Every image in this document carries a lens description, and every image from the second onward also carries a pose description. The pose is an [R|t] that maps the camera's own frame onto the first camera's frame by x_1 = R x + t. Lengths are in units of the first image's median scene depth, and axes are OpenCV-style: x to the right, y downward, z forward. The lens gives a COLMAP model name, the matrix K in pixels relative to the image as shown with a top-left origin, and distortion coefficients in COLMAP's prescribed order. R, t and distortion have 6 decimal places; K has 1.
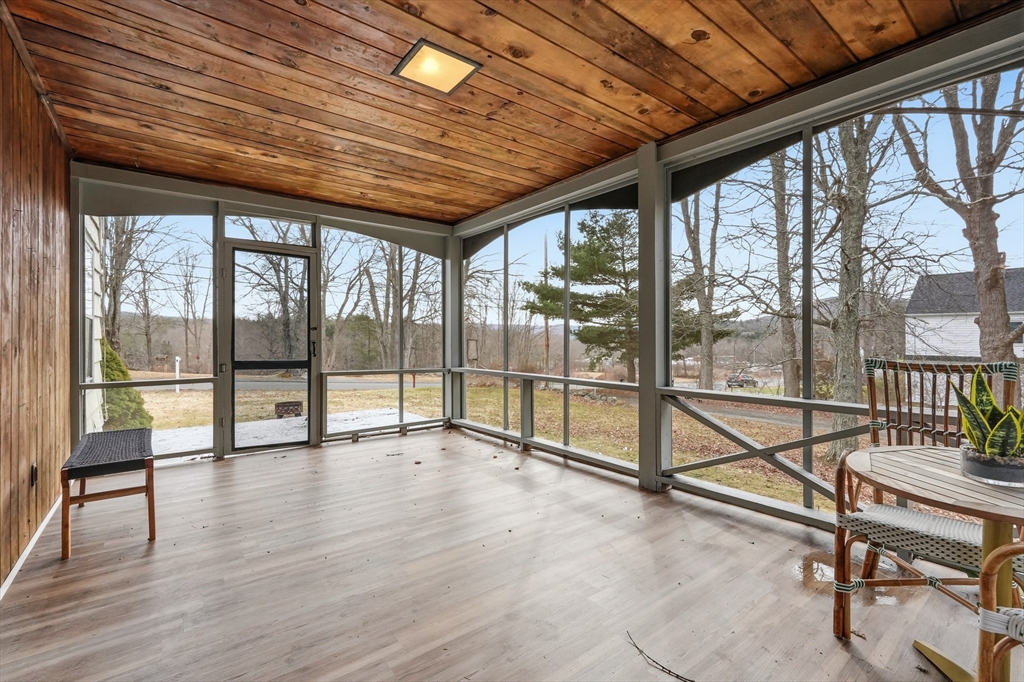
lens RADIAL K [[451.4, 0, 514.7], [0, 451.4, 336.1], [0, 0, 1]] dist [-0.009333, 0.003354]
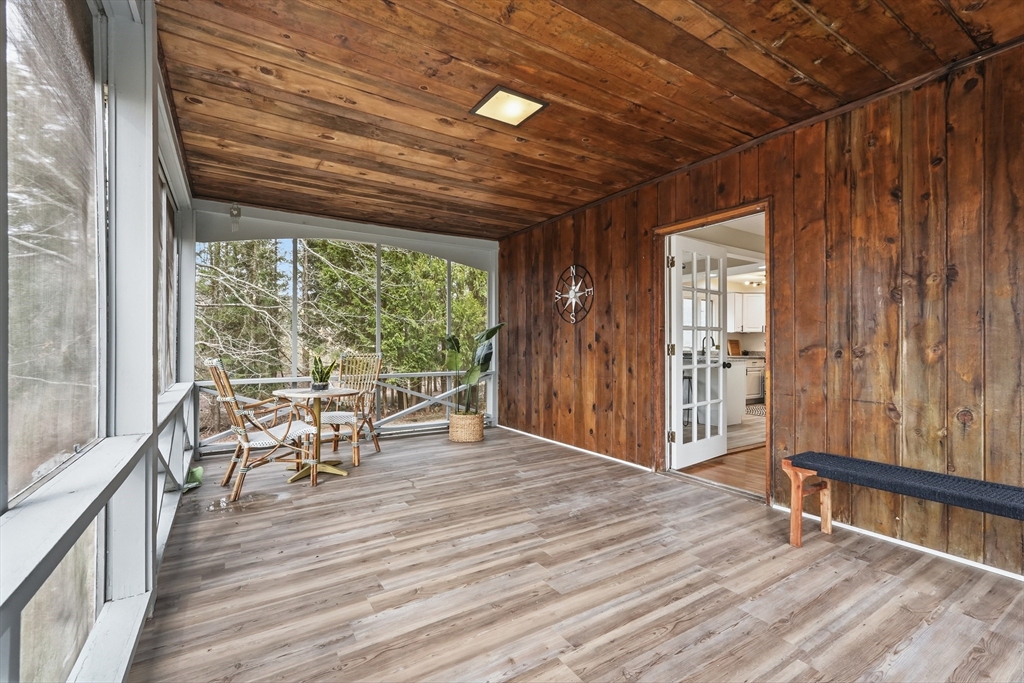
lens RADIAL K [[451.4, 0, 509.5], [0, 451.4, 342.8], [0, 0, 1]] dist [-0.009333, 0.003354]
pose [[-0.994235, 0.002880, 0.107180, -0.245297], [0.001955, 0.999960, -0.008733, 0.009287], [-0.107201, -0.008473, -0.994201, 1.752797]]
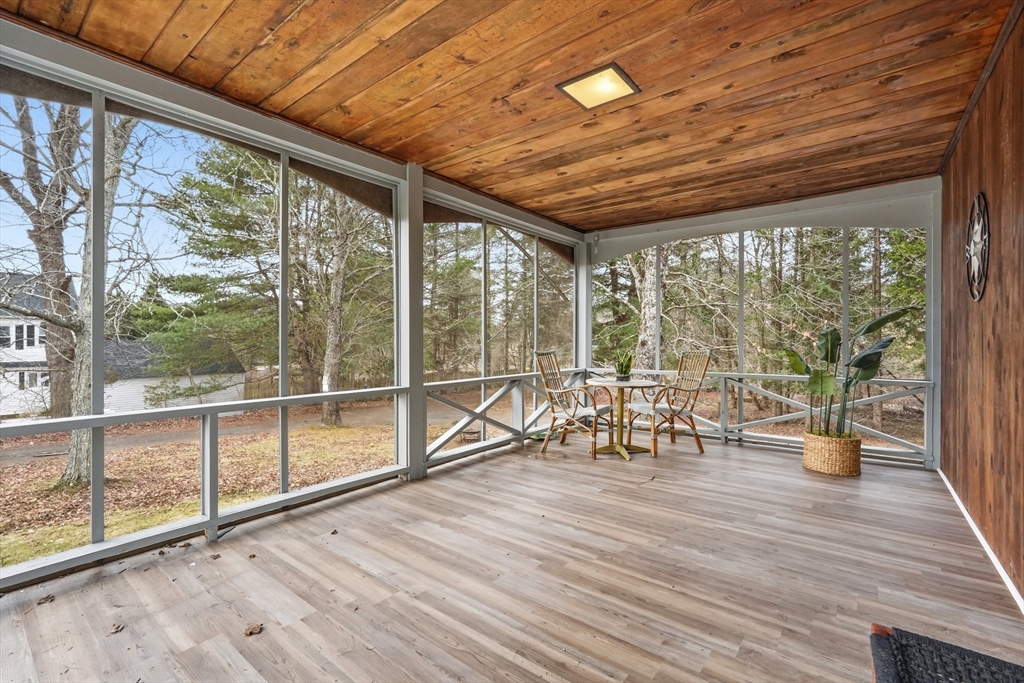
lens RADIAL K [[451.4, 0, 506.9], [0, 451.4, 339.8], [0, 0, 1]] dist [-0.009333, 0.003354]
pose [[-0.228087, 0.004233, 0.973632, -0.954903], [-0.001612, 0.999988, -0.004725, 0.005253], [-0.973639, -0.002647, -0.228077, 1.197471]]
